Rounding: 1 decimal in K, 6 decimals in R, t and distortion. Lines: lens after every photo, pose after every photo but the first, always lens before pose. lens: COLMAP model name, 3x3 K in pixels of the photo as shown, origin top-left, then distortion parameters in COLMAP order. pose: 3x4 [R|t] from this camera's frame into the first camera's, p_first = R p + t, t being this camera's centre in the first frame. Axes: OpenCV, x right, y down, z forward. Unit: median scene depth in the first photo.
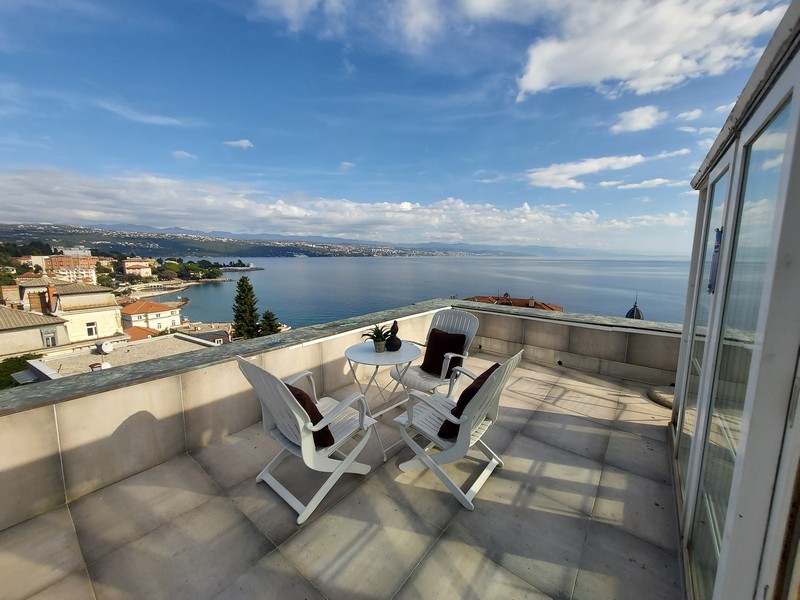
lens RADIAL K [[317.2, 0, 402.1], [0, 317.2, 295.2], [0, 0, 1]] dist [-0.000625, -0.000104]
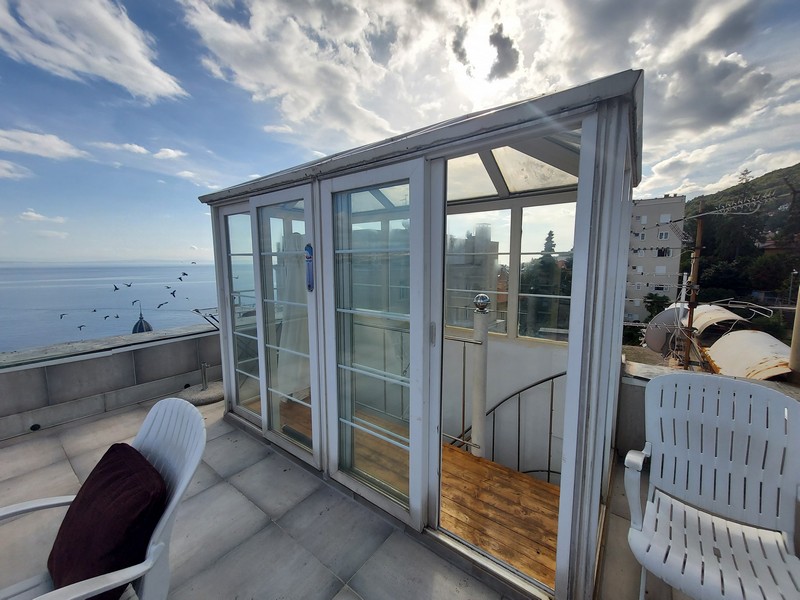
lens RADIAL K [[317.2, 0, 402.1], [0, 317.2, 295.2], [0, 0, 1]] dist [-0.000625, -0.000104]
pose [[-0.024286, -0.115951, 0.992958, -0.163107], [0.137515, 0.983422, 0.118201, -0.034033], [-0.990202, 0.139418, -0.007938, 0.251219]]
